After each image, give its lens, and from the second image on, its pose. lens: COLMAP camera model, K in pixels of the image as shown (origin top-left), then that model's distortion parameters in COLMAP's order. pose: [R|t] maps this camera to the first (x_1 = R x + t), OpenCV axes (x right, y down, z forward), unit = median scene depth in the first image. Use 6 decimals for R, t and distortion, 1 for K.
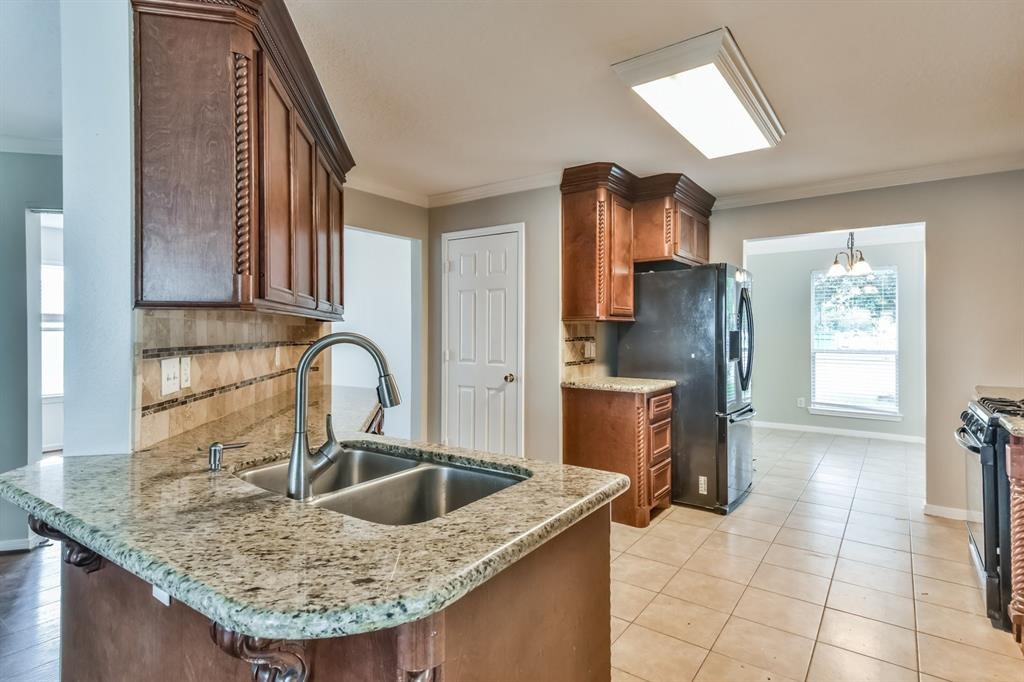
lens RADIAL K [[528.2, 0, 508.2], [0, 528.2, 329.6], [0, 0, 1]] dist [0.050657, -0.028263]
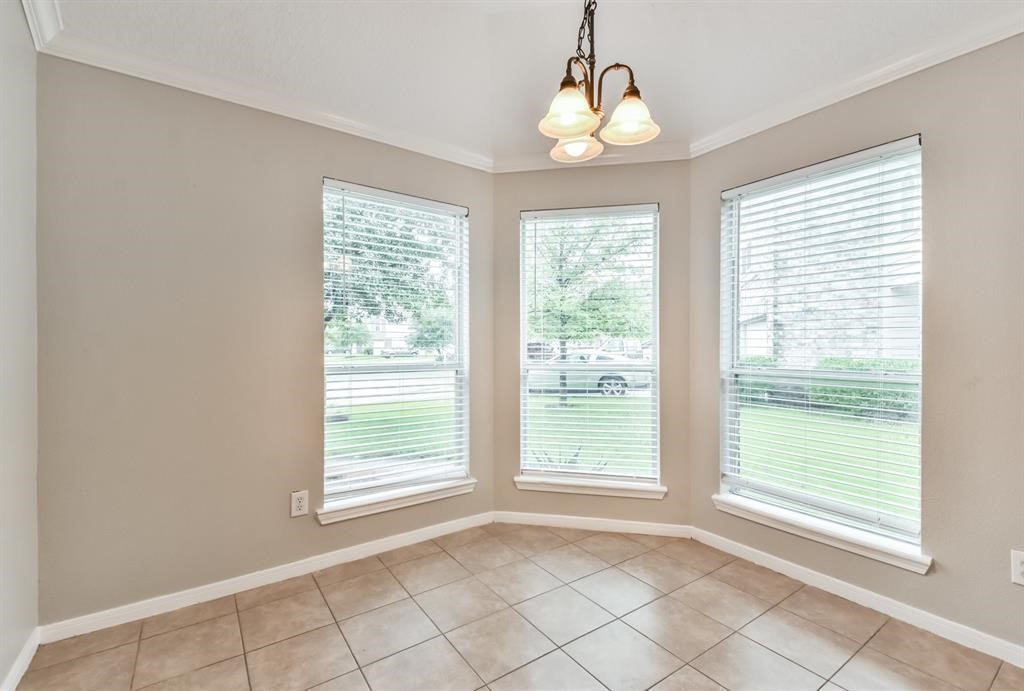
lens RADIAL K [[455.5, 0, 537.7], [0, 455.5, 343.0], [0, 0, 1]] dist [0.013220, -0.014119]
pose [[0.296026, -0.003056, 0.955175, 0.497491], [0.000853, 0.999995, 0.002935, 0.031595], [-0.955179, -0.000054, 0.296028, 1.310437]]
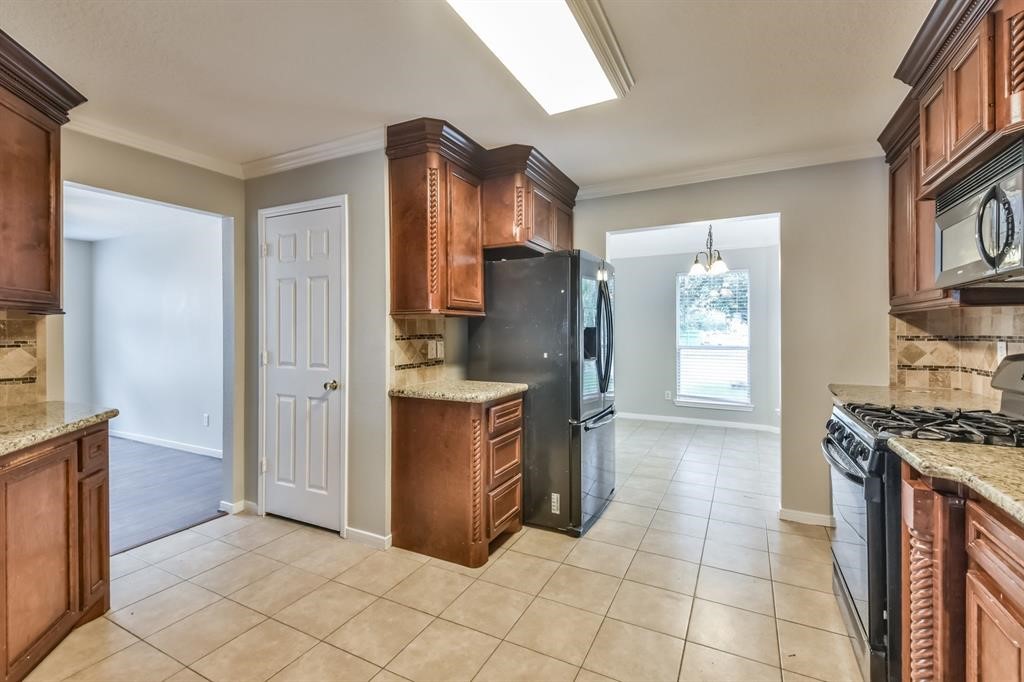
lens RADIAL K [[449.0, 0, 516.0], [0, 449.0, 330.1], [0, 0, 1]] dist [0.034464, -0.020018]
pose [[0.987266, -0.002111, 0.159062, 0.181349], [0.002035, 0.999998, 0.000636, 0.006687], [-0.159063, -0.000304, 0.987268, 0.276033]]
